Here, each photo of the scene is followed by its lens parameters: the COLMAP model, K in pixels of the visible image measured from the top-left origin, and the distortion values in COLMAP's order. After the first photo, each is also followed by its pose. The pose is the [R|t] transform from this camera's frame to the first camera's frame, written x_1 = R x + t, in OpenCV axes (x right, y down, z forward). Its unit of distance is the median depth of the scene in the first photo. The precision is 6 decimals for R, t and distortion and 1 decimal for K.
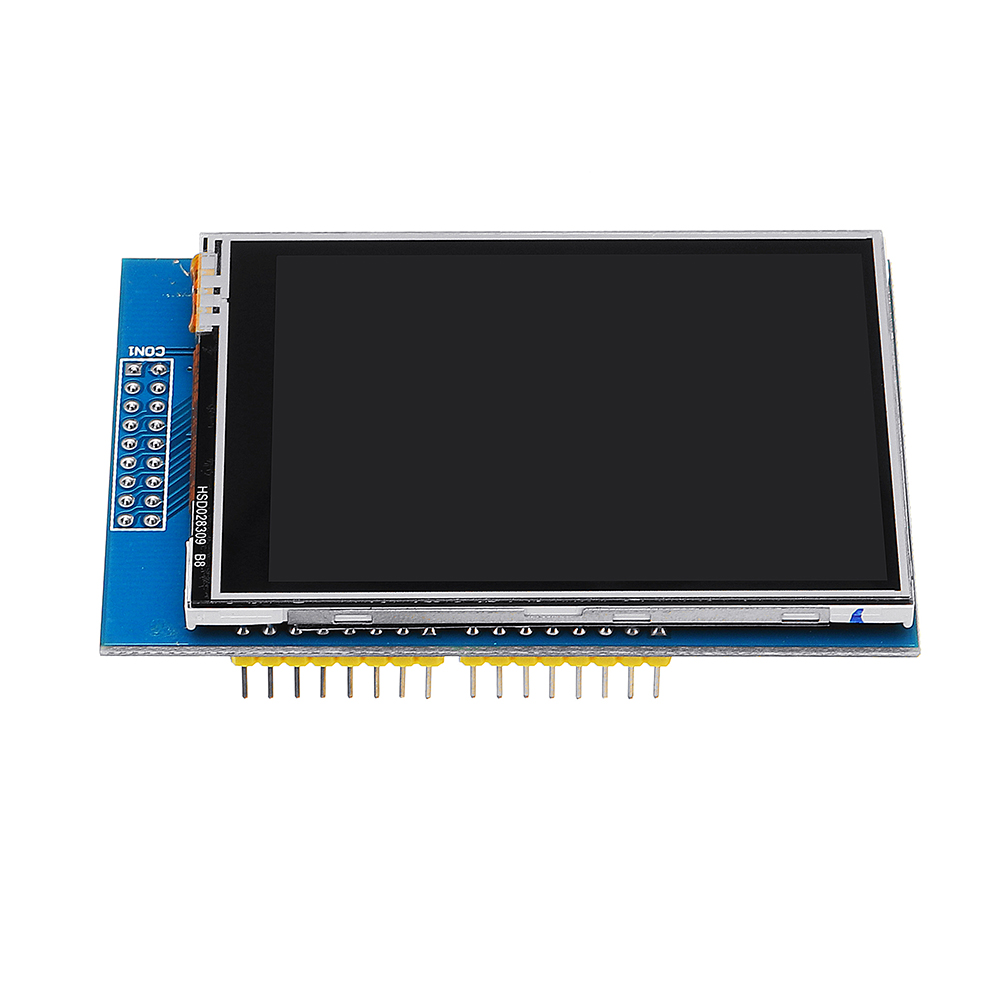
lens RADIAL K [[5832.3, 0, 500.0], [0, 5832.3, 500.0], [0, 0, 1]] dist [-0.067021, 5.550524]
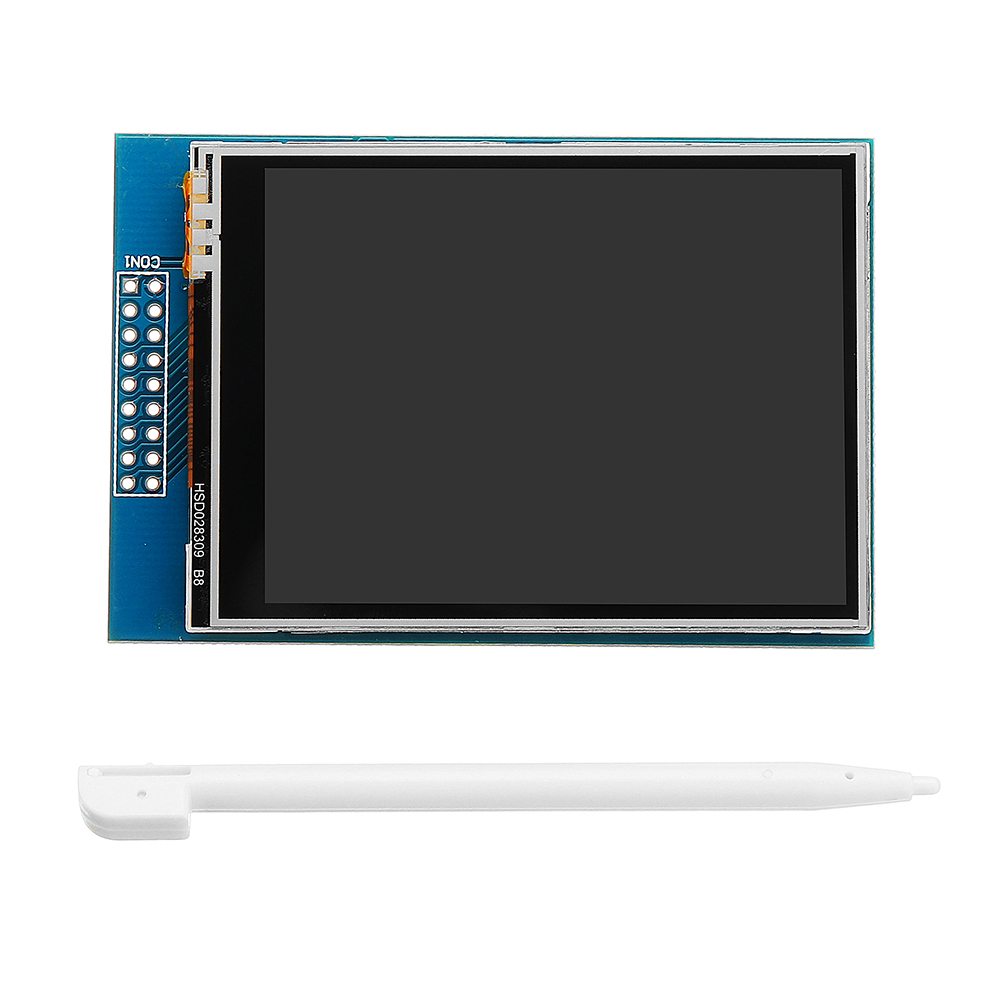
lens RADIAL K [[5832.3, 0, 500.0], [0, 5832.3, 500.0], [0, 0, 1]] dist [-0.067021, 5.550524]
pose [[0.999864, 0.010300, -0.012897, 0.016260], [-0.000379, 0.795528, 0.605917, -0.621461], [0.016501, -0.605829, 0.795423, 0.160258]]
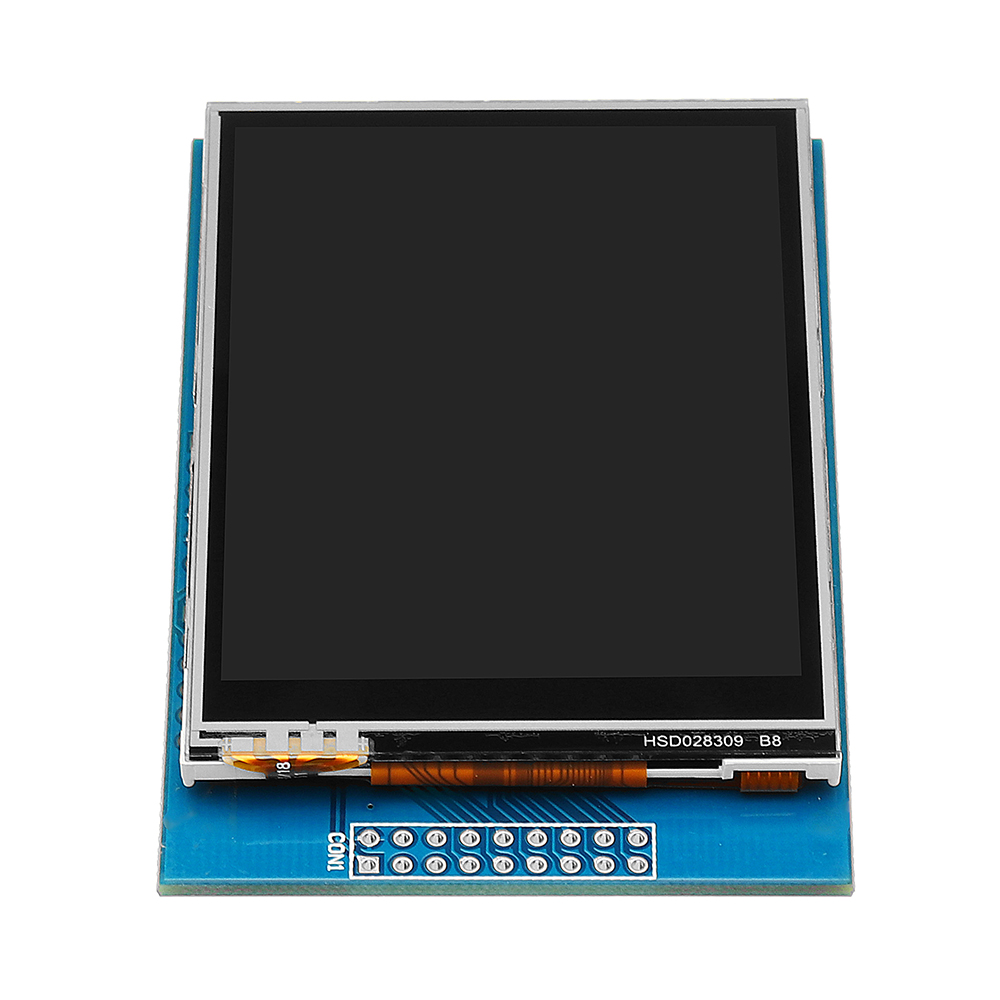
lens RADIAL K [[5832.3, 0, 500.0], [0, 5832.3, 500.0], [0, 0, 1]] dist [-0.067021, 5.550524]
pose [[0.010262, -0.768757, 0.639459, -0.515788], [0.741048, 0.435208, 0.511314, -0.421964], [-0.671374, 0.468623, 0.574152, 0.534855]]
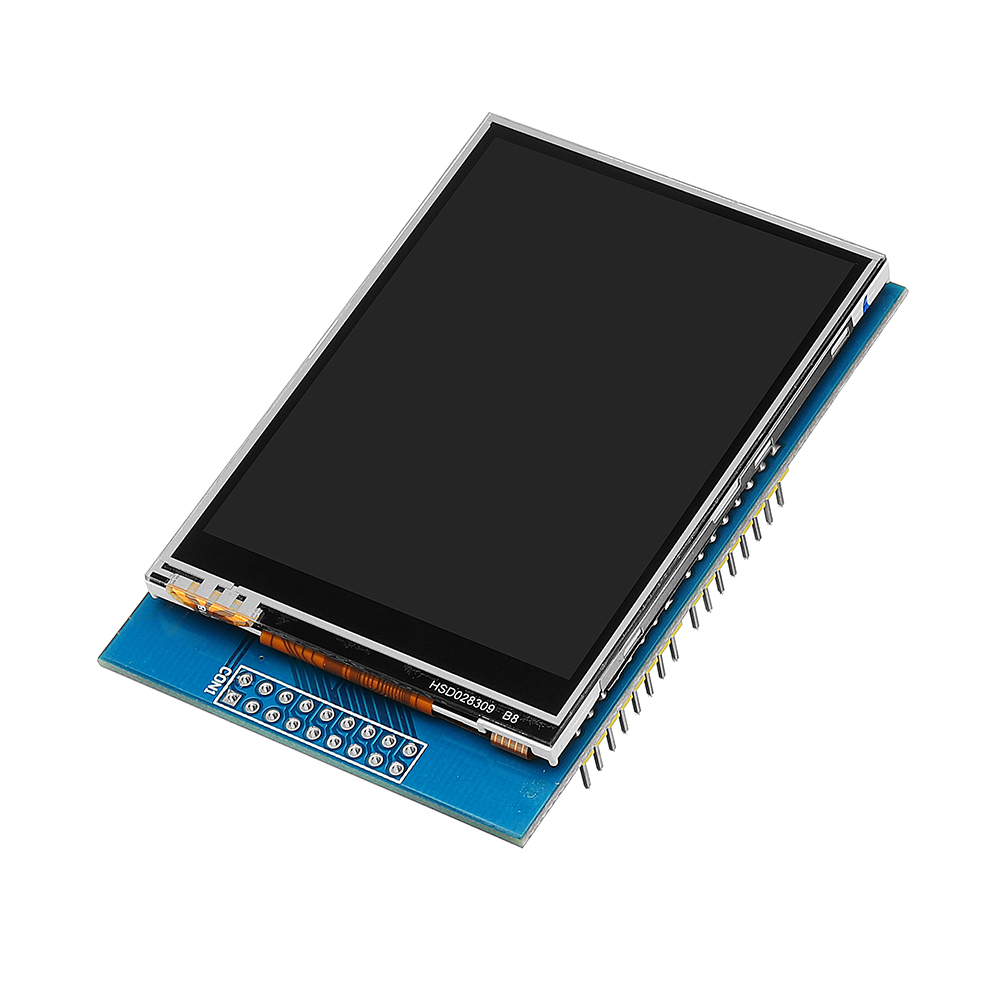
lens RADIAL K [[5832.3, 0, 500.0], [0, 5832.3, 500.0], [0, 0, 1]] dist [-0.067021, 5.550524]
pose [[0.523959, -0.731603, 0.436147, -0.465279], [0.728506, 0.650243, 0.215554, -0.234478], [-0.441301, 0.204794, 0.873678, 0.073121]]
